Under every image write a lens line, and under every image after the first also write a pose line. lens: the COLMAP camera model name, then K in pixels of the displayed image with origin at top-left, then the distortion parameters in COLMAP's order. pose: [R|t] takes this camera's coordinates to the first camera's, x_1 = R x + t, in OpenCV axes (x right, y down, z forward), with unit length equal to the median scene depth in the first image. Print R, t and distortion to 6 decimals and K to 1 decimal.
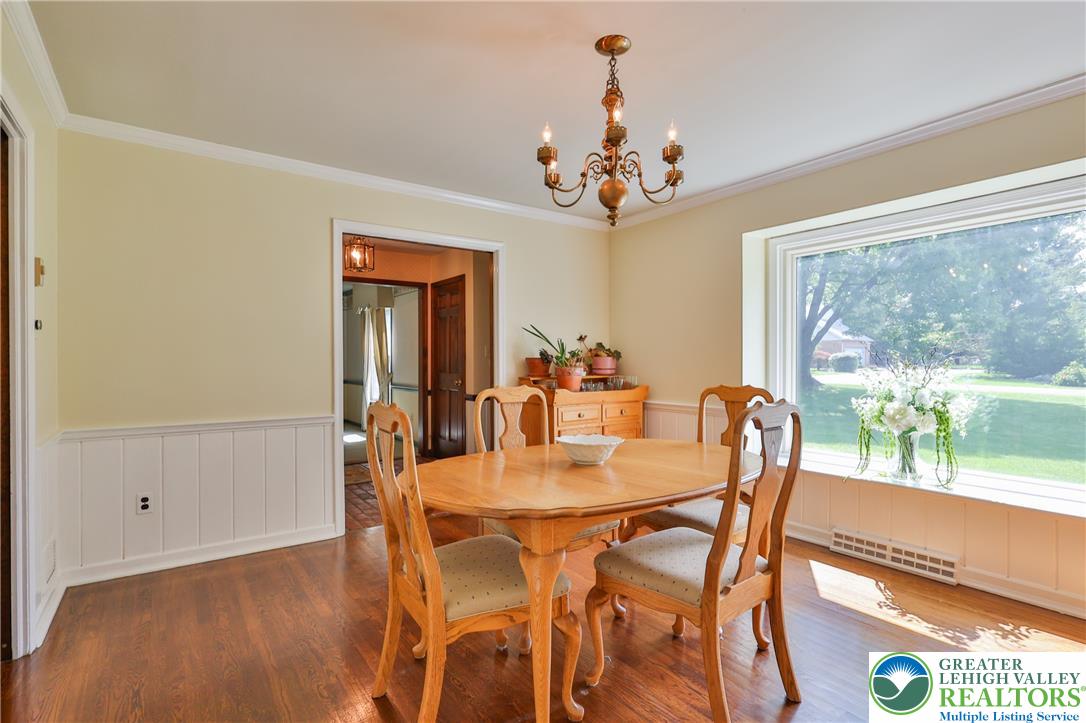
lens RADIAL K [[530.6, 0, 541.7], [0, 530.6, 363.2], [0, 0, 1]] dist [0.000910, -0.000243]
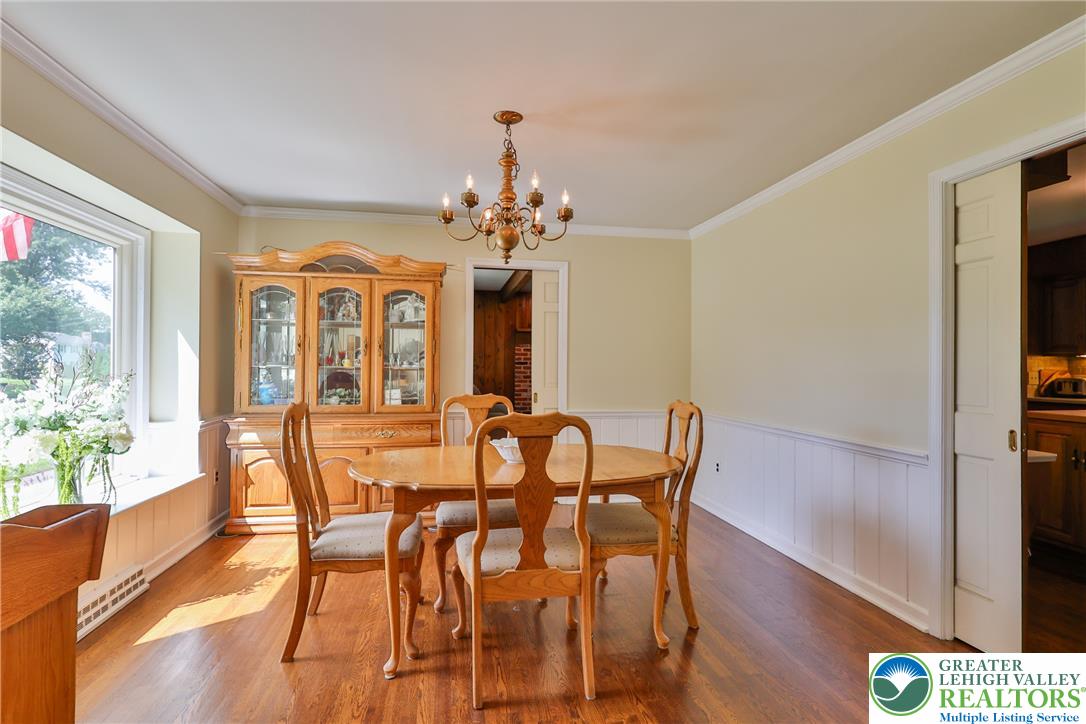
lens RADIAL K [[530.6, 0, 541.8], [0, 530.6, 366.8], [0, 0, 1]] dist [0.000910, -0.000243]
pose [[-0.902917, -0.004581, 0.429791, -0.381394], [-0.003294, 0.999988, 0.003738, -0.017923], [-0.429803, 0.001960, -0.902921, 1.740972]]
